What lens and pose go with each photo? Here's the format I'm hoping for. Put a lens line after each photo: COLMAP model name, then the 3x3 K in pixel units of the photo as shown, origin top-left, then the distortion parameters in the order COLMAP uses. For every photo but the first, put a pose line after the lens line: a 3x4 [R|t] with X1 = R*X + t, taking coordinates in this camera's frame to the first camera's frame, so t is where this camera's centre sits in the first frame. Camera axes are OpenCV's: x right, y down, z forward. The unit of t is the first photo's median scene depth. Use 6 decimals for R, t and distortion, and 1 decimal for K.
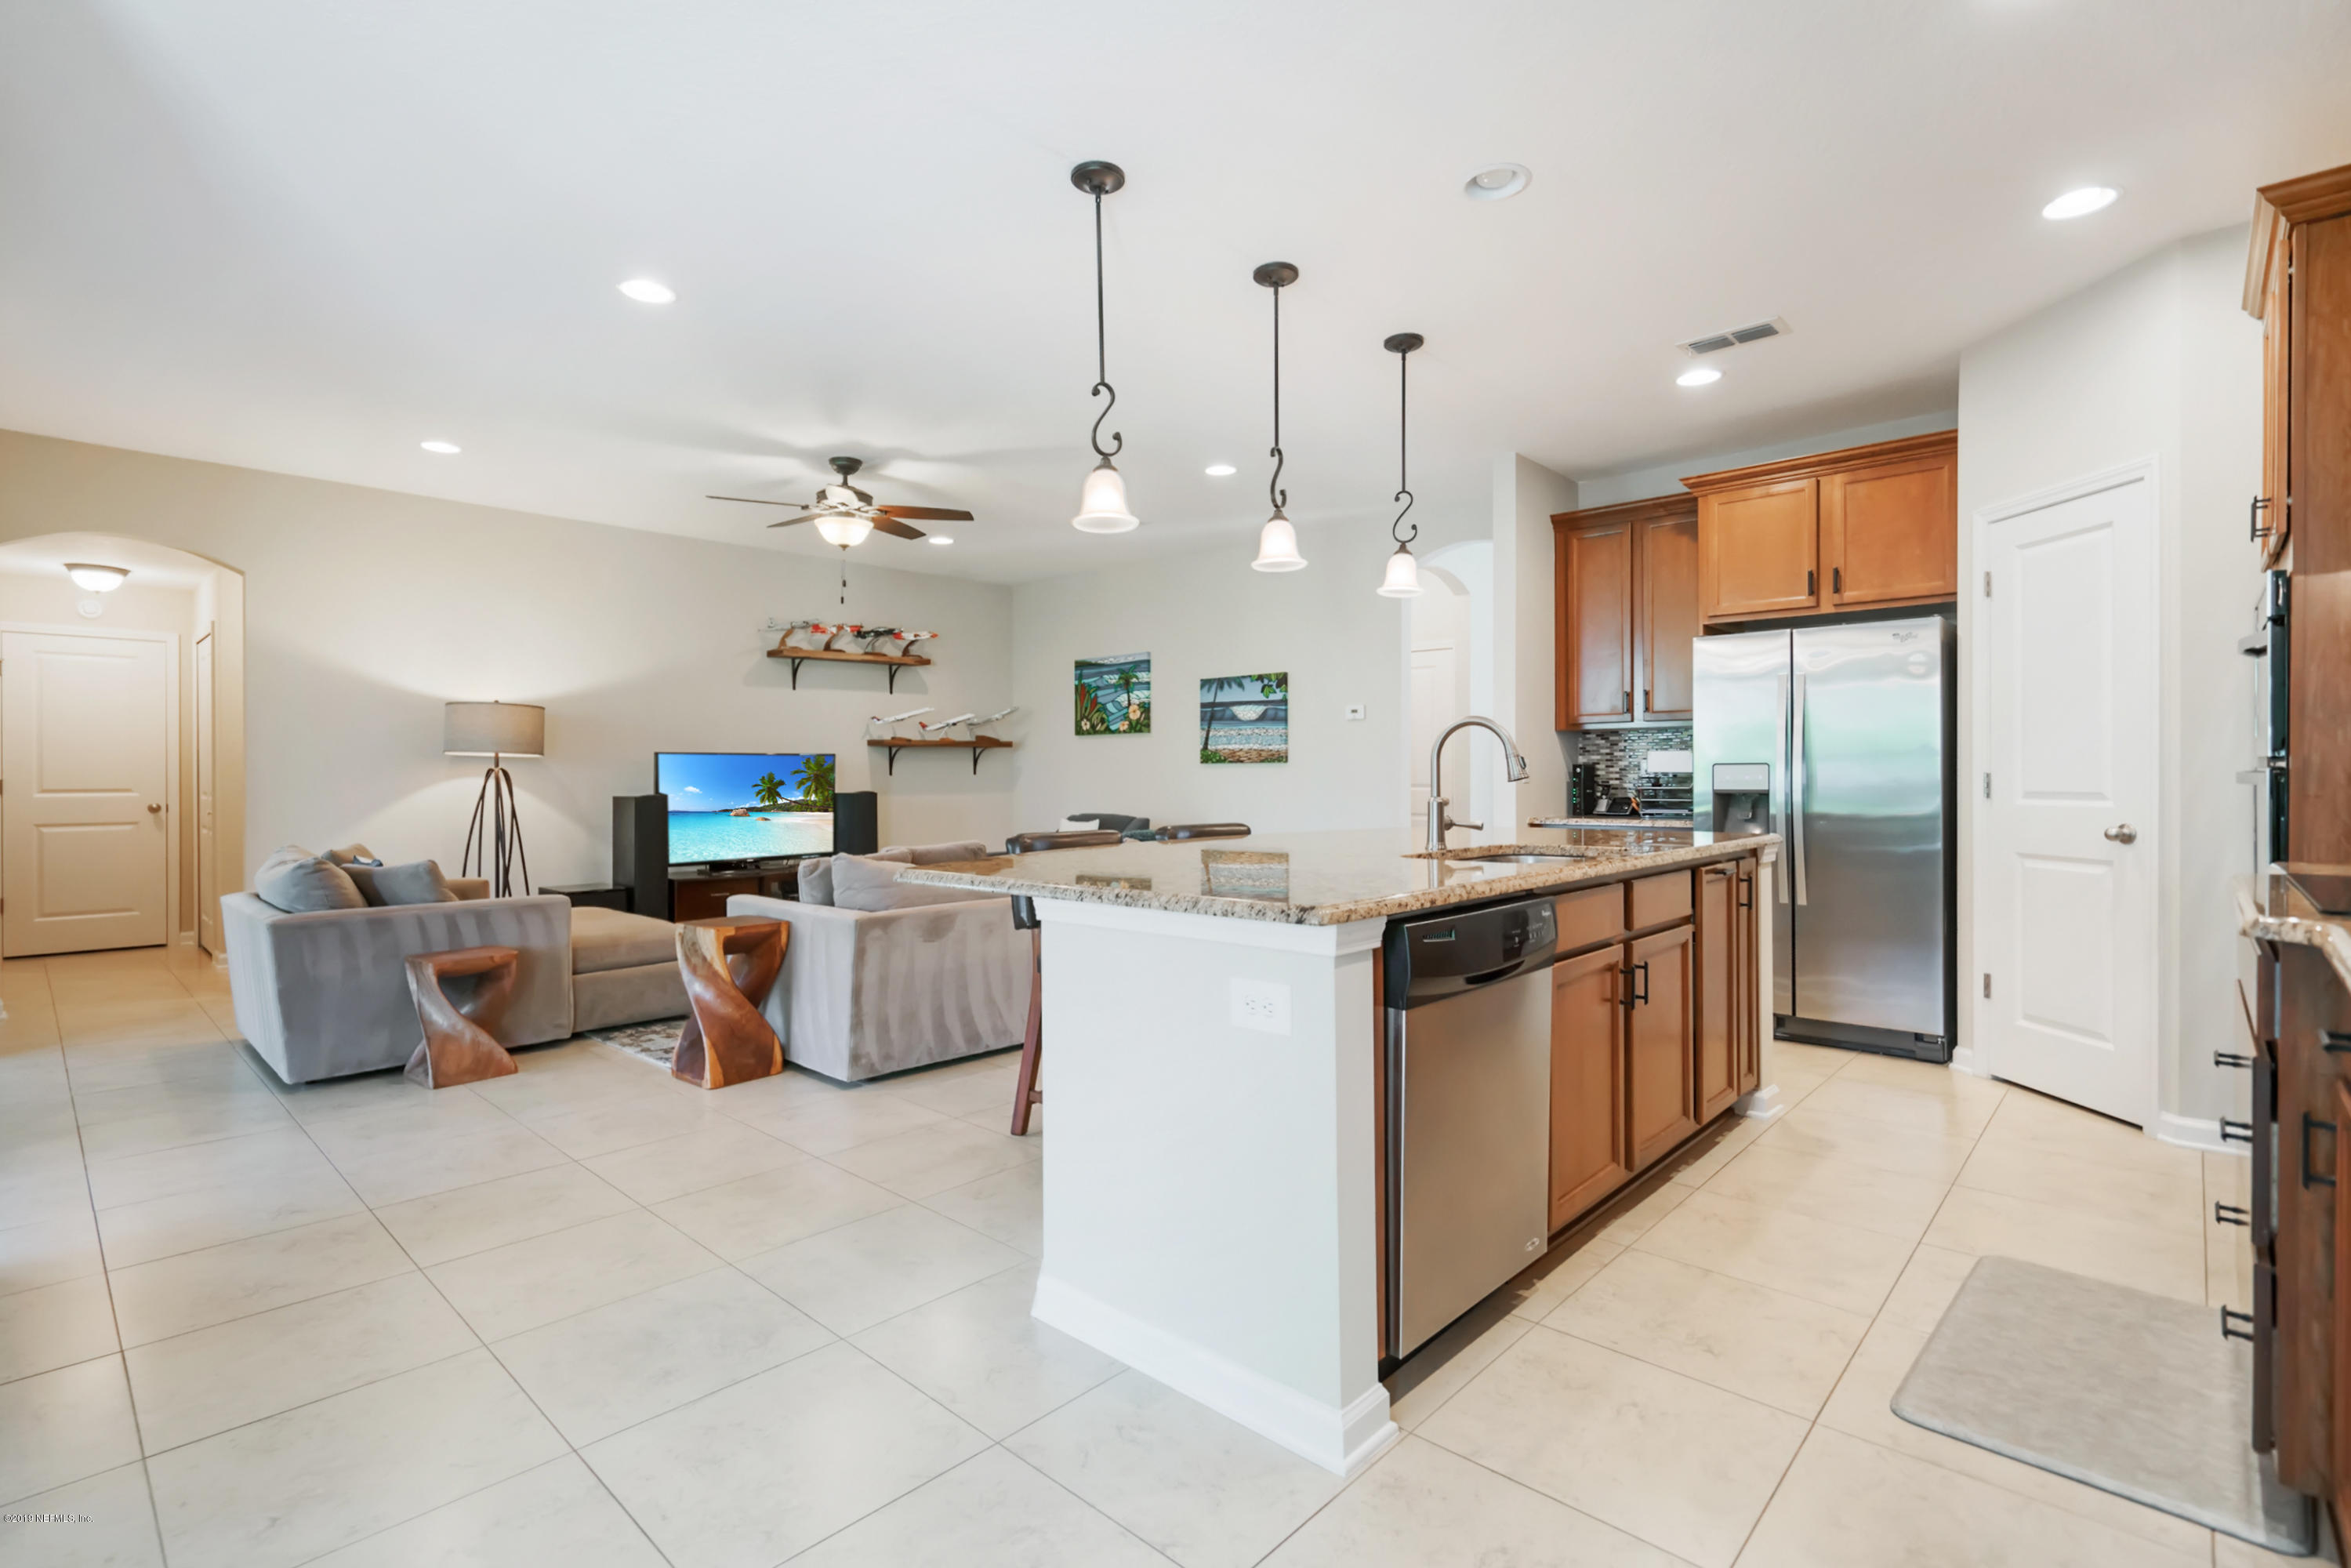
lens RADIAL K [[1128.6, 0, 1185.4], [0, 1128.6, 767.0], [0, 0, 1]] dist [-0.006328, 0.003779]
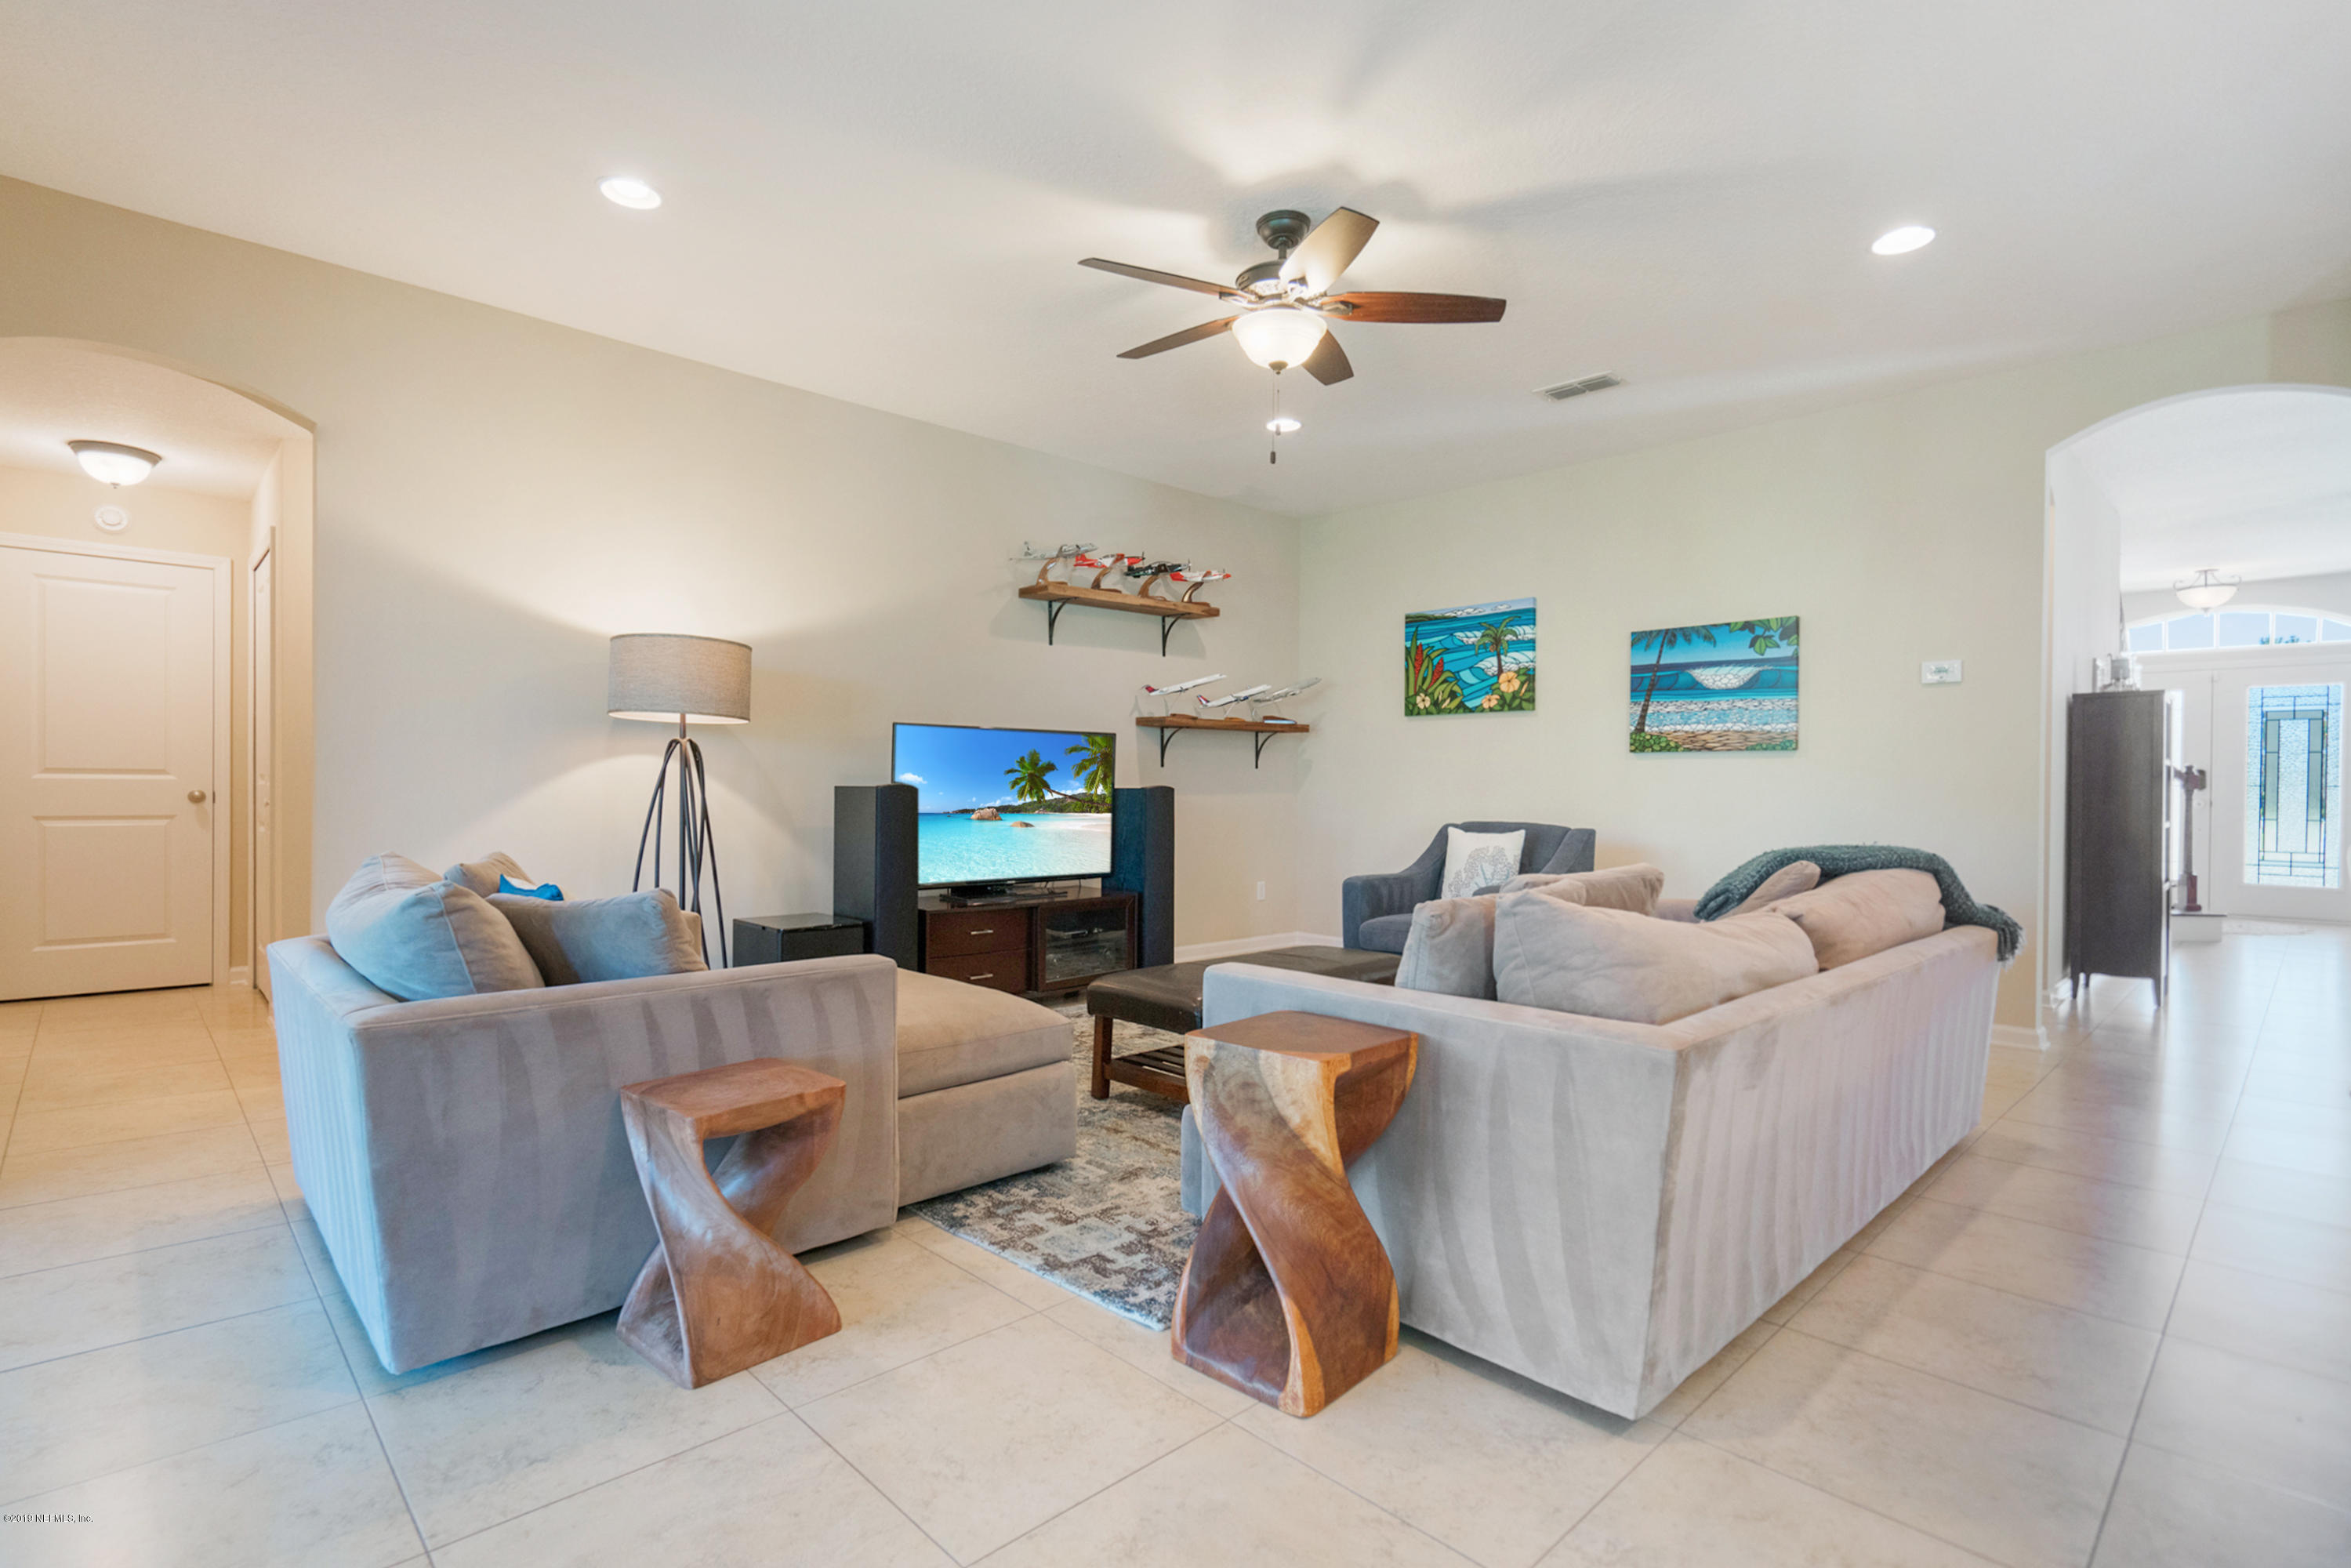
lens RADIAL K [[1128.6, 0, 1169.7], [0, 1128.6, 788.5], [0, 0, 1]] dist [-0.006328, 0.003779]
pose [[0.998672, 0.012097, -0.050070, -0.281704], [-0.011771, 0.999908, 0.006788, 0.021137], [0.050148, -0.006189, 0.998723, 0.341562]]
